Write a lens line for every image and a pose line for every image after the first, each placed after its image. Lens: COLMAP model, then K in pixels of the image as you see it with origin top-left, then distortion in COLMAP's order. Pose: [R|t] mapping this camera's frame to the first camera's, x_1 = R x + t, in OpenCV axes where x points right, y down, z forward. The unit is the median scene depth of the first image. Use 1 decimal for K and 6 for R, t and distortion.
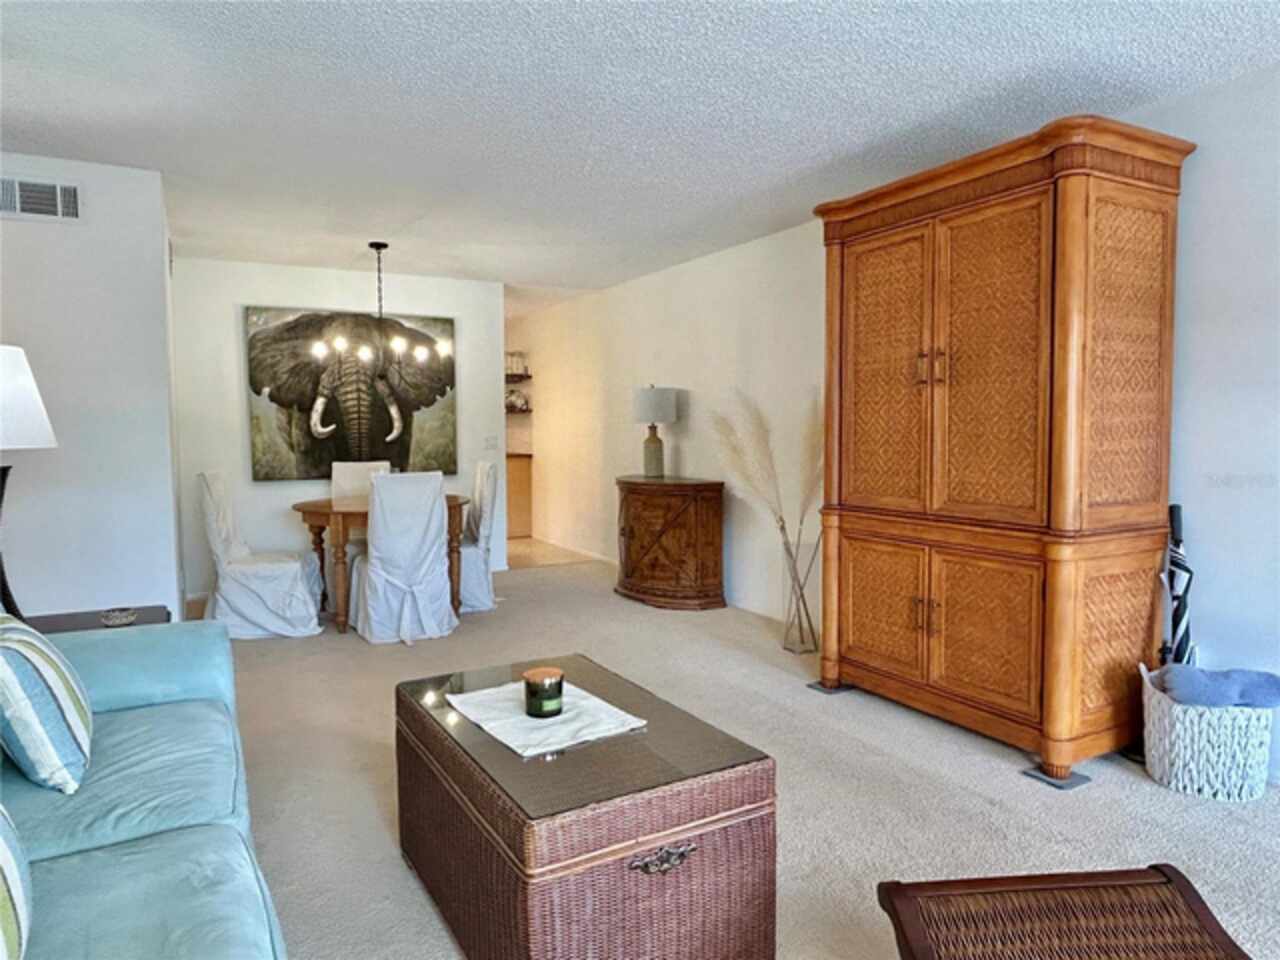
lens RADIAL K [[821.4, 0, 631.0], [0, 821.4, 479.0], [0, 0, 1]] dist [-0.000523, -0.004317]
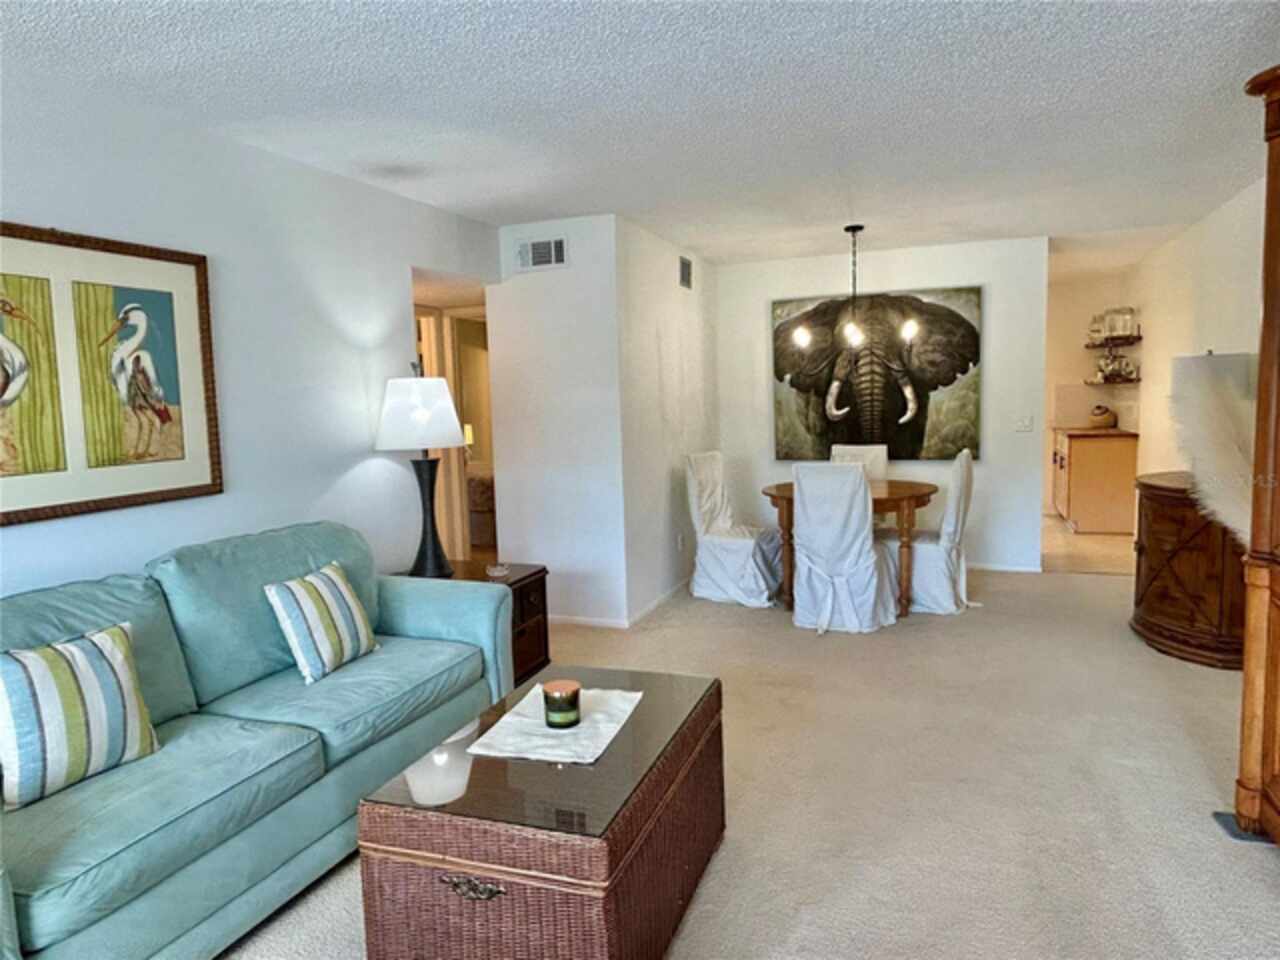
lens RADIAL K [[821.4, 0, 631.0], [0, 821.4, 479.0], [0, 0, 1]] dist [-0.000523, -0.004317]
pose [[0.650502, 0.059154, -0.757197, 0.250171], [-0.023080, 0.998041, 0.058142, -0.031287], [0.759154, -0.020346, 0.650593, 0.132527]]
